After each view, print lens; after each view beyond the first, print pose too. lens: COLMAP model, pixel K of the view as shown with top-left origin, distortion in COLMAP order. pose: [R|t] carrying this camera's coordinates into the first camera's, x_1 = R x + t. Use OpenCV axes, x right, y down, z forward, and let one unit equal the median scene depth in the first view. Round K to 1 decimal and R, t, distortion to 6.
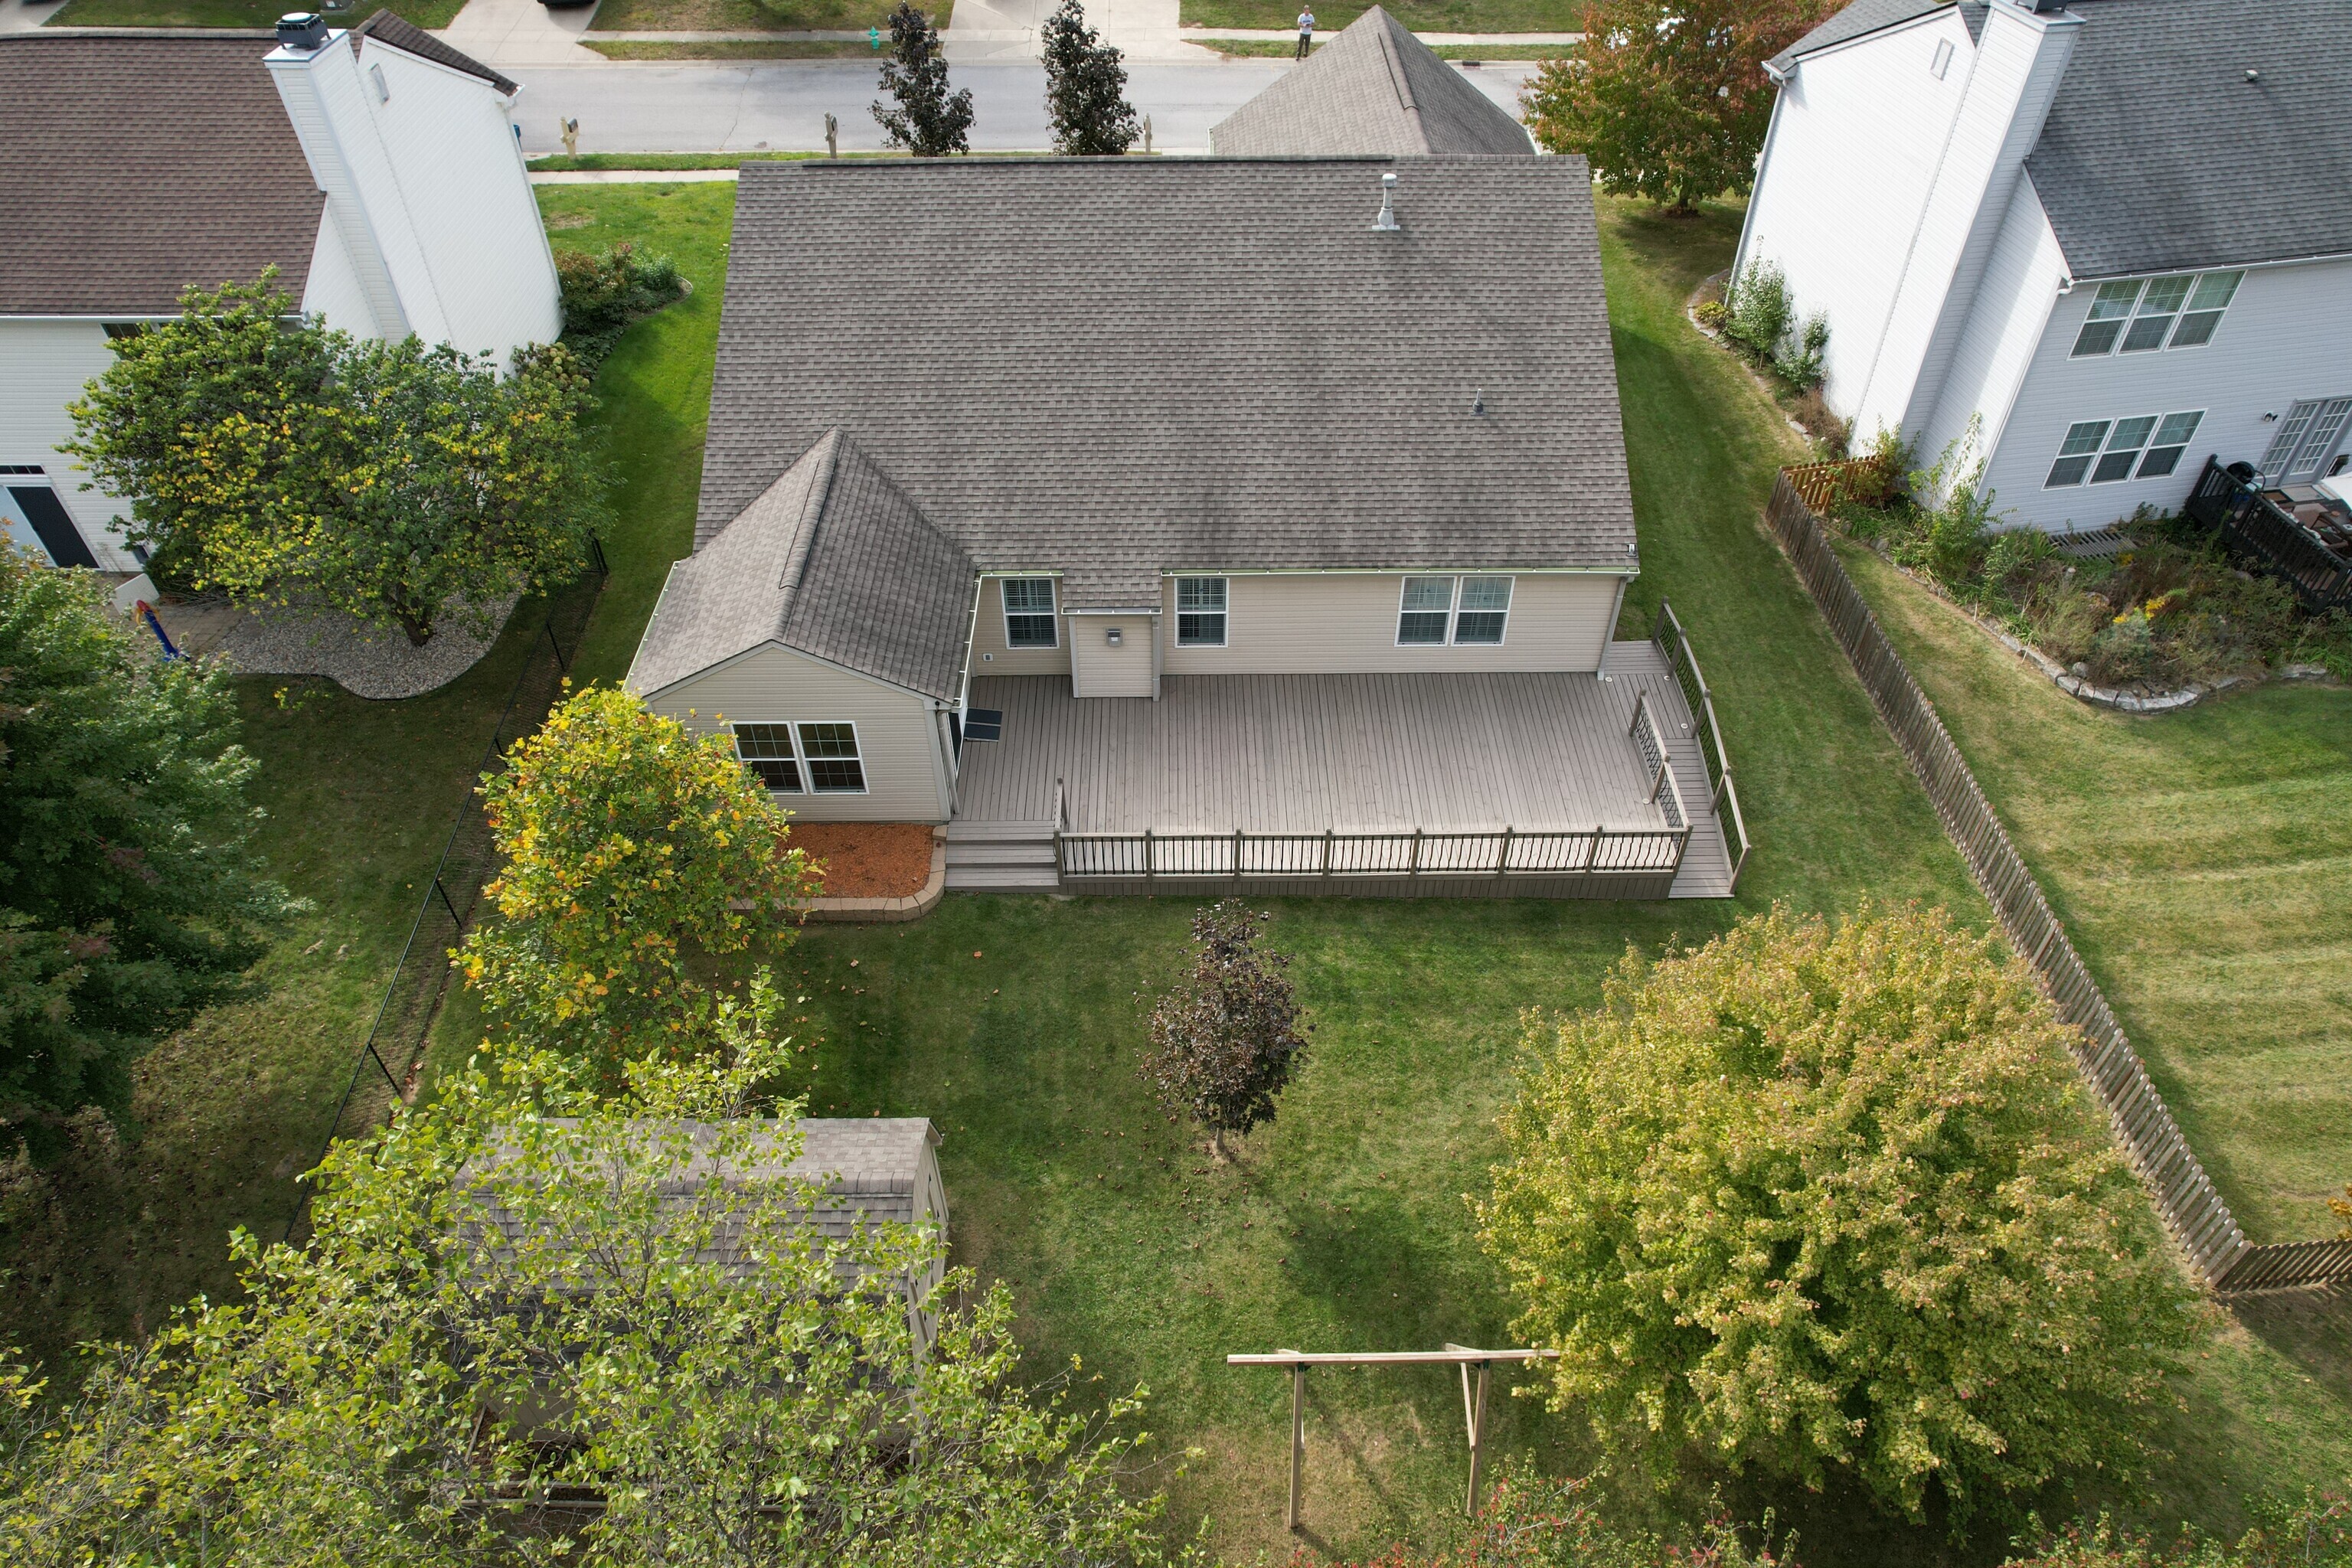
lens RADIAL K [[1500.5, 0, 1178.1], [0, 1500.5, 787.4], [0, 0, 1]] dist [-0.066804, 0.058109]
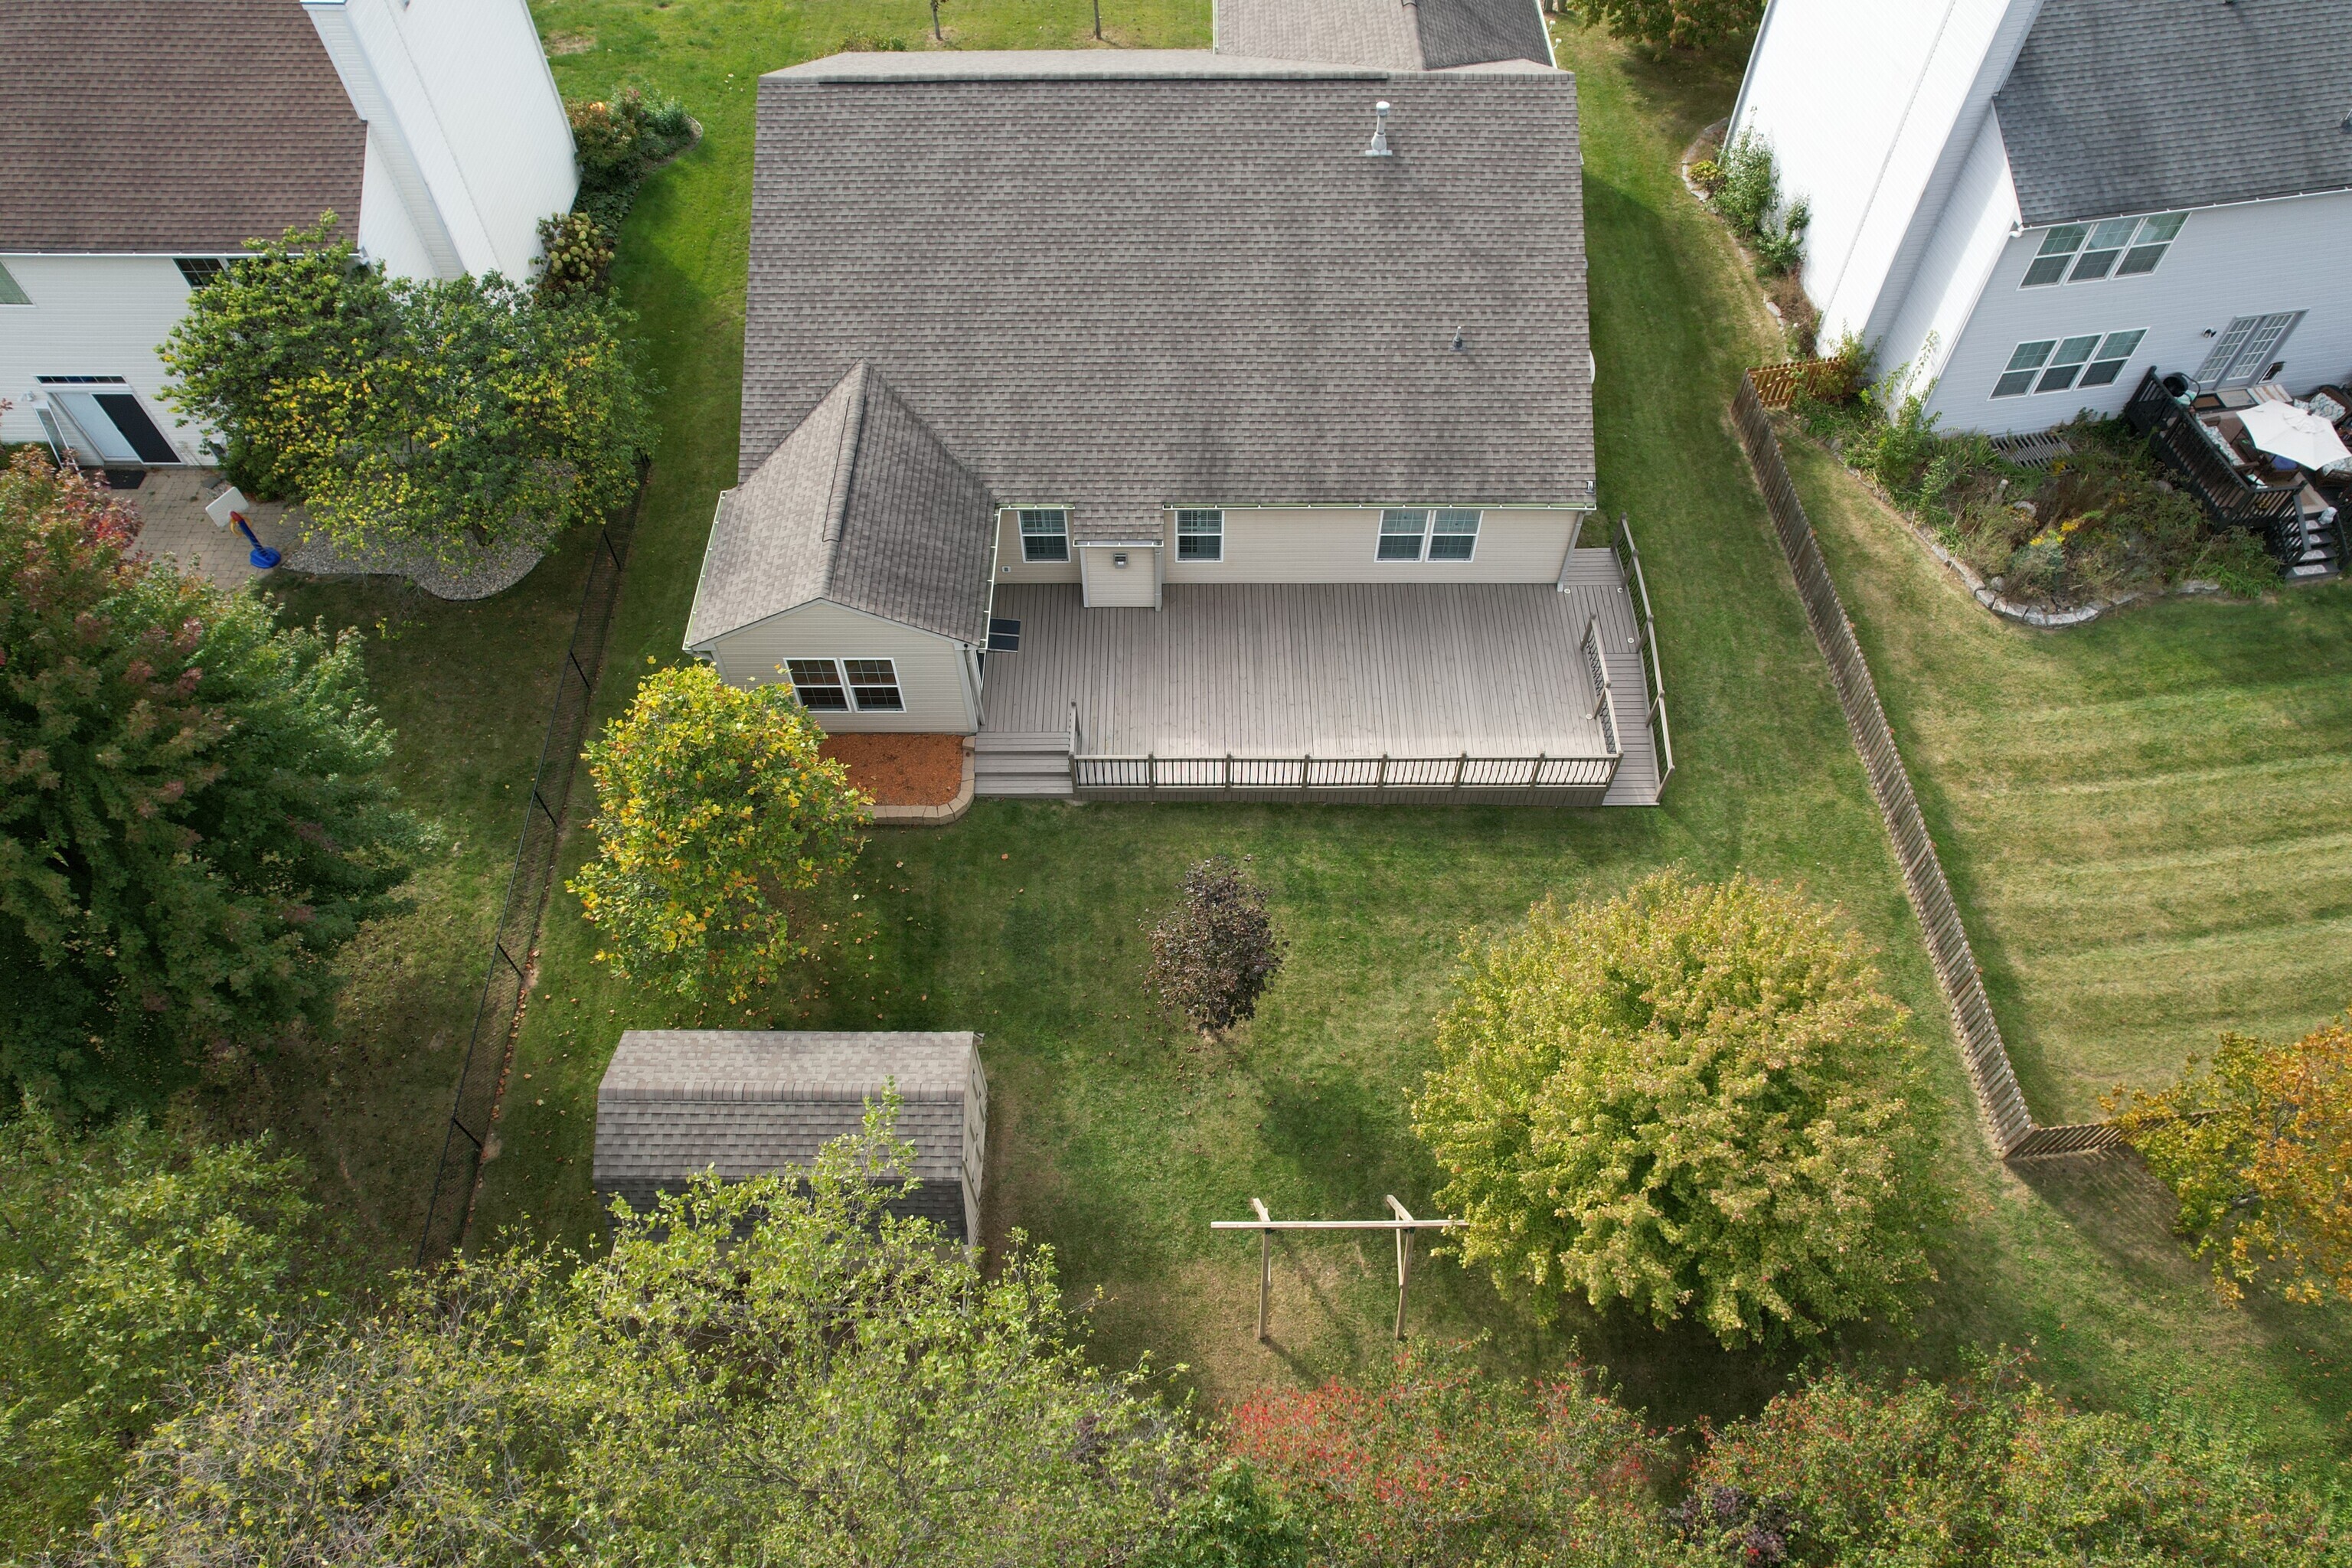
lens RADIAL K [[1500.5, 0, 1176.2], [0, 1500.5, 788.3], [0, 0, 1]] dist [-0.066804, 0.058109]
pose [[0.999980, 0.005548, -0.003017, 0.003113], [-0.004854, 0.980833, 0.194788, -0.156691], [0.004040, -0.194769, 0.980841, -0.126329]]
